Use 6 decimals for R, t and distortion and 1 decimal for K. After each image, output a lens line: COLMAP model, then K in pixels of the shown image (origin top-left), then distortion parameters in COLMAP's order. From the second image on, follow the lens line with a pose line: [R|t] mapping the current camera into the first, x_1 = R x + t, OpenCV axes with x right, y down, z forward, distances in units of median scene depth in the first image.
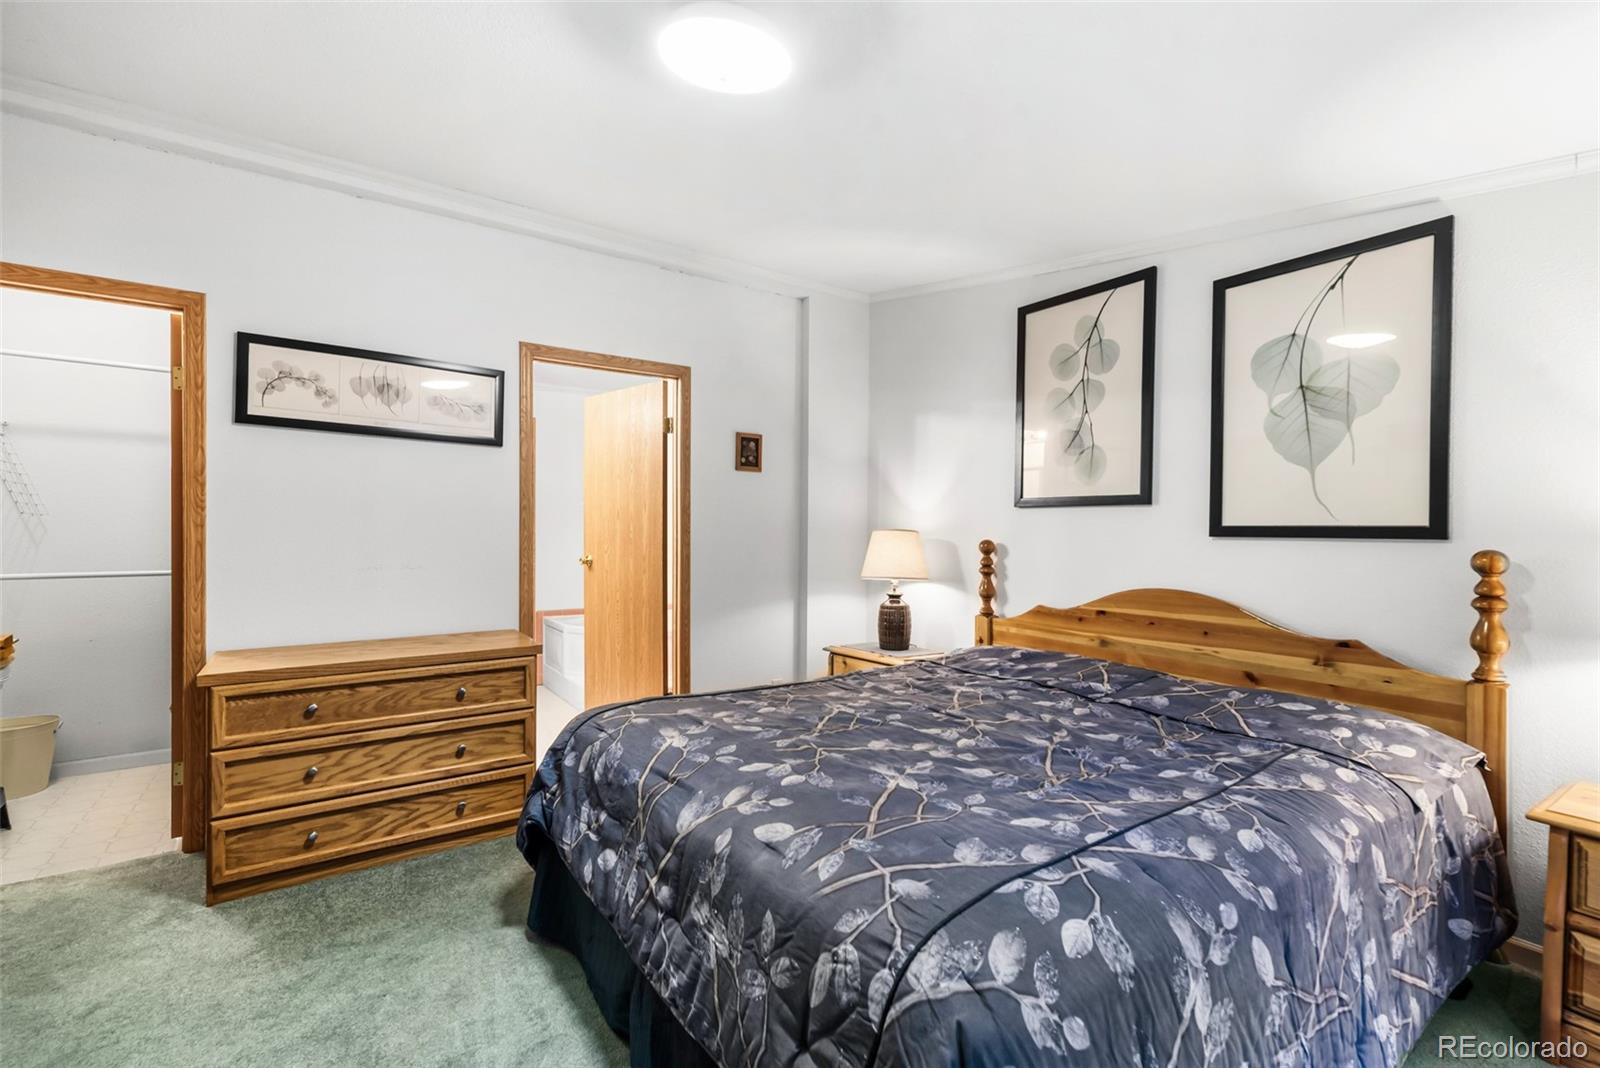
lens RADIAL K [[699.2, 0, 797.9], [0, 699.2, 535.5], [0, 0, 1]] dist [0.009964, 0.000562]
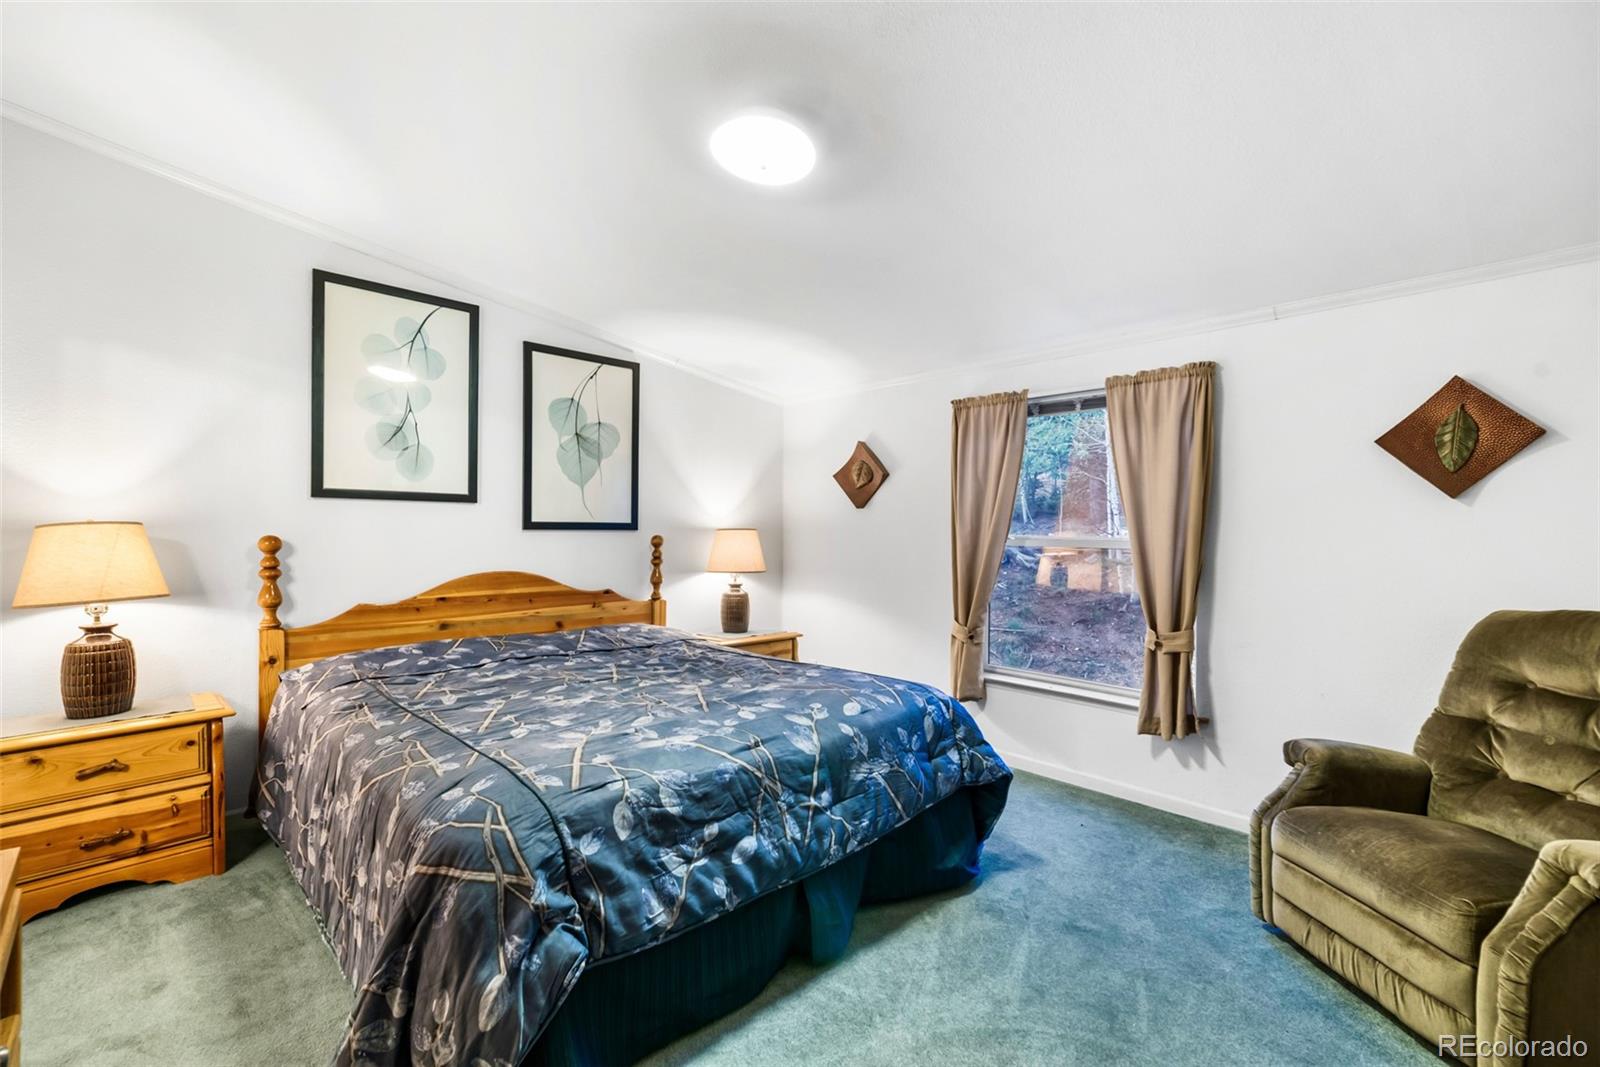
lens RADIAL K [[699.2, 0, 797.9], [0, 699.2, 535.0], [0, 0, 1]] dist [0.009964, 0.000562]
pose [[-0.164005, -0.017200, 0.986310, -0.841064], [-0.000116, 0.999848, 0.017417, -0.011666], [-0.986459, 0.002742, -0.163982, 0.709279]]
